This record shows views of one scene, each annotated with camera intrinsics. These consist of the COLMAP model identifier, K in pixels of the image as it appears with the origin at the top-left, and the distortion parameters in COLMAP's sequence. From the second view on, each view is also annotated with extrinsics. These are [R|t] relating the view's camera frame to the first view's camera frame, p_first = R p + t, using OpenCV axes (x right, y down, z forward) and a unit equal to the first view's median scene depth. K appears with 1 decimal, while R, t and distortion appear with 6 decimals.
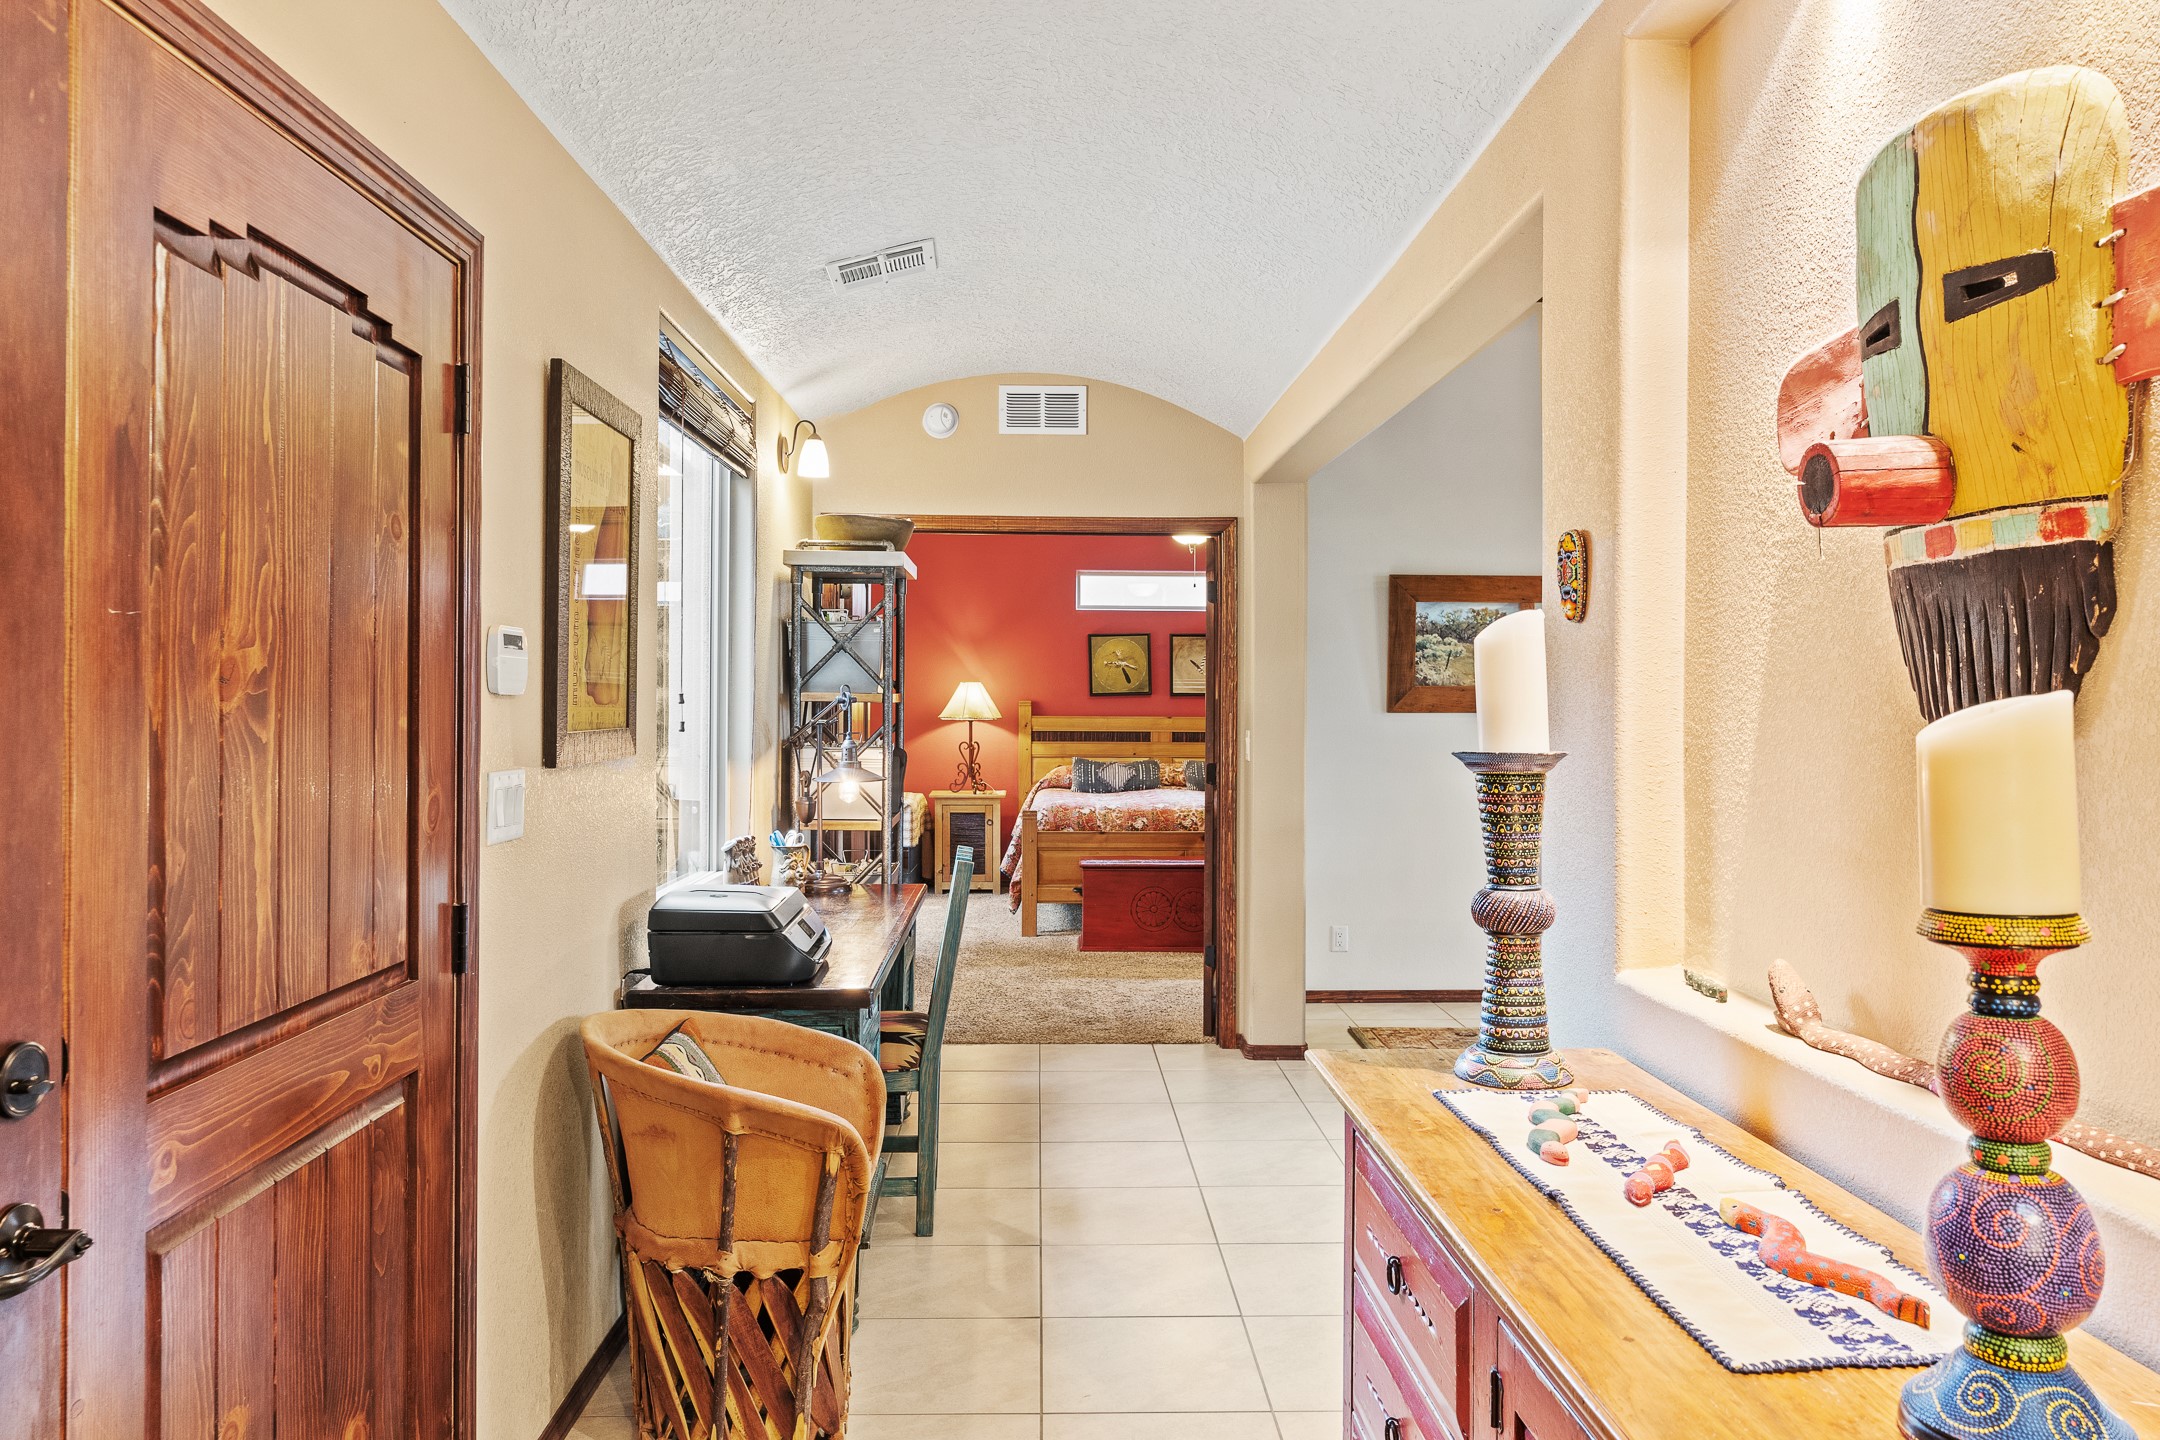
lens RADIAL K [[1531.2, 0, 1078.2], [0, 1531.2, 697.2], [0, 0, 1]] dist [-0.004331, 0.003473]
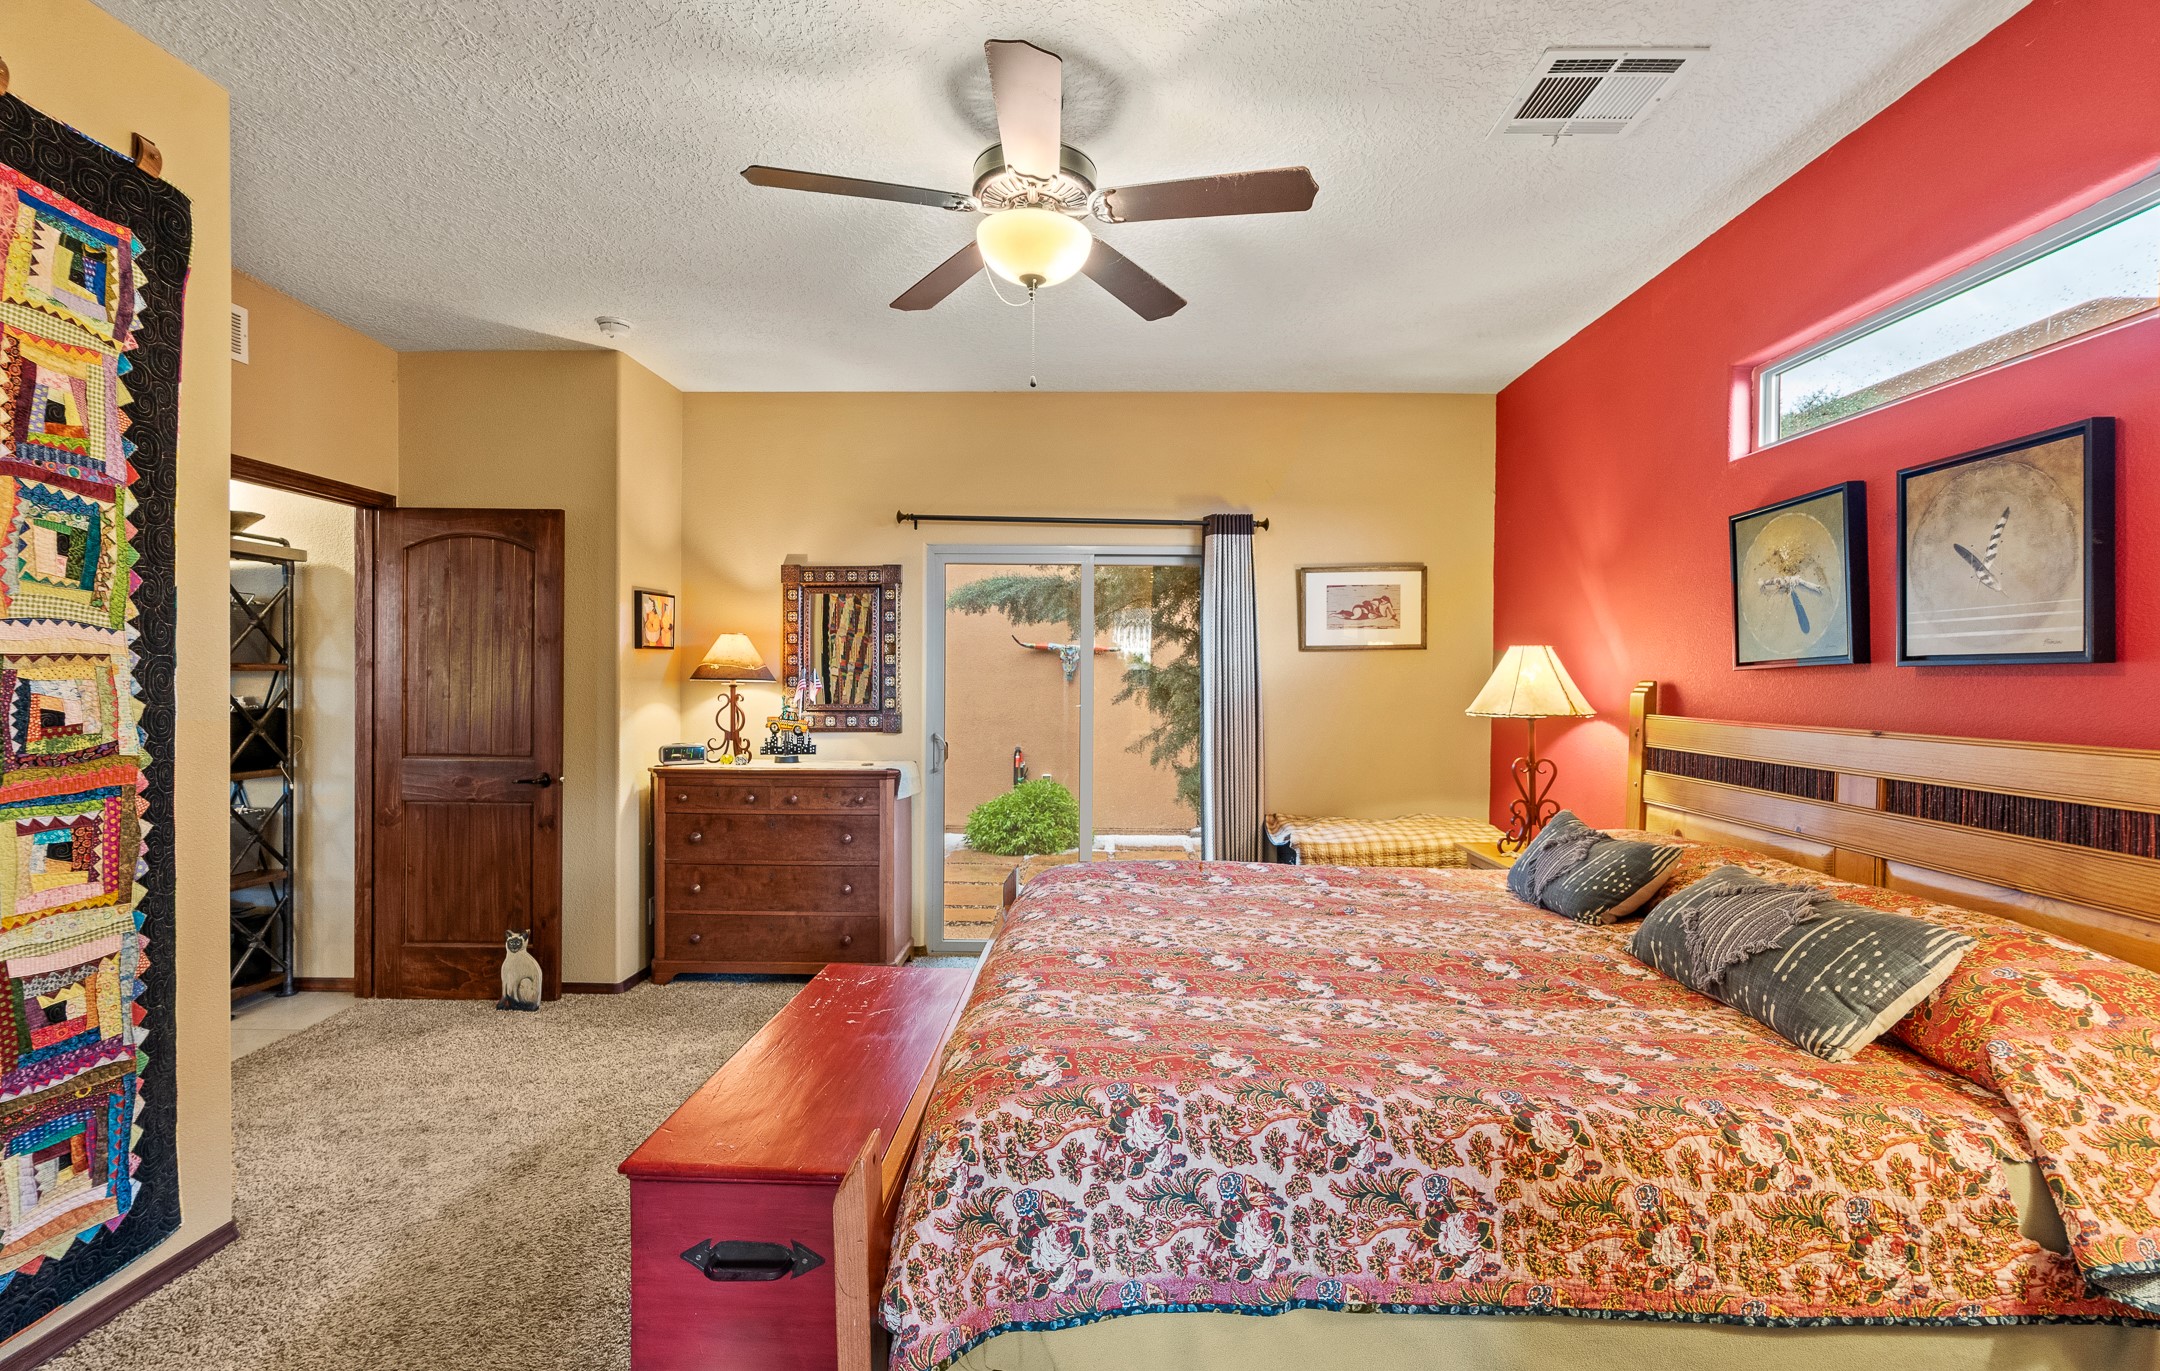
lens RADIAL K [[976.5, 0, 1095.8], [0, 976.5, 690.0], [0, 0, 1]] dist [-0.013402, 0.004203]
pose [[-0.033168, 0.007863, -0.999419, 0.423460], [-0.006622, 0.999945, 0.008087, 0.005789], [0.999428, 0.006887, -0.033114, 1.326460]]
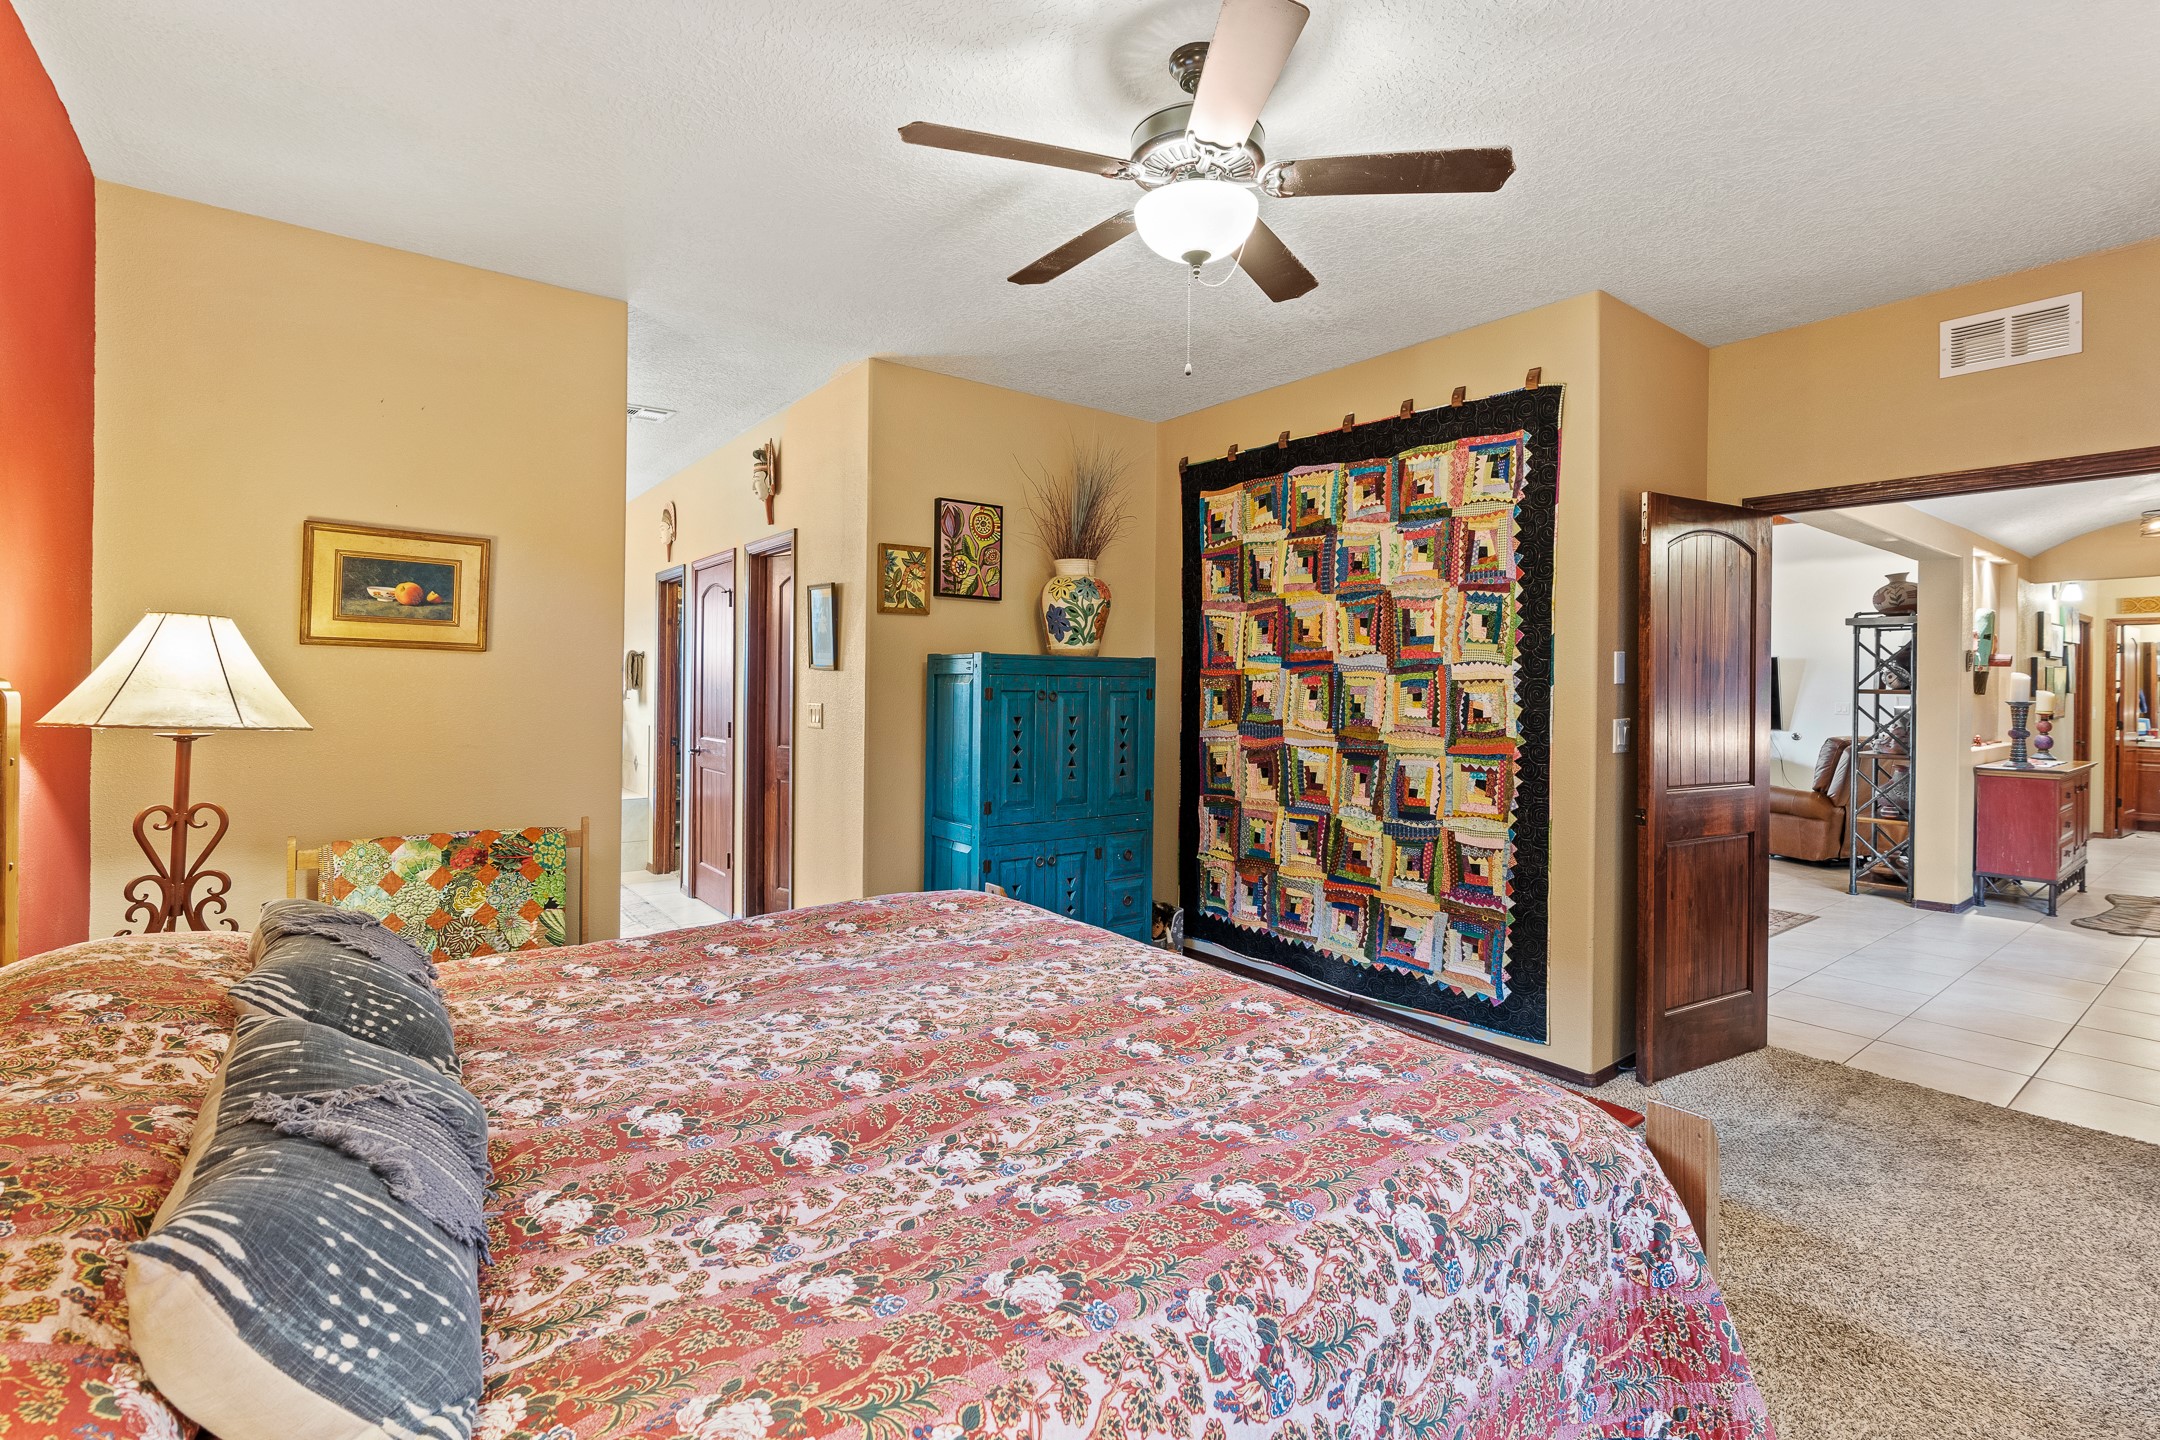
lens RADIAL K [[984.3, 0, 1084.7], [0, 984.3, 692.8], [0, 0, 1]] dist [-0.005598, 0.000242]
pose [[-0.589608, -0.016344, 0.807524, -0.132935], [-0.014605, 0.999848, 0.009573, 0.004949], [-0.807557, -0.006150, -0.589757, 1.502593]]
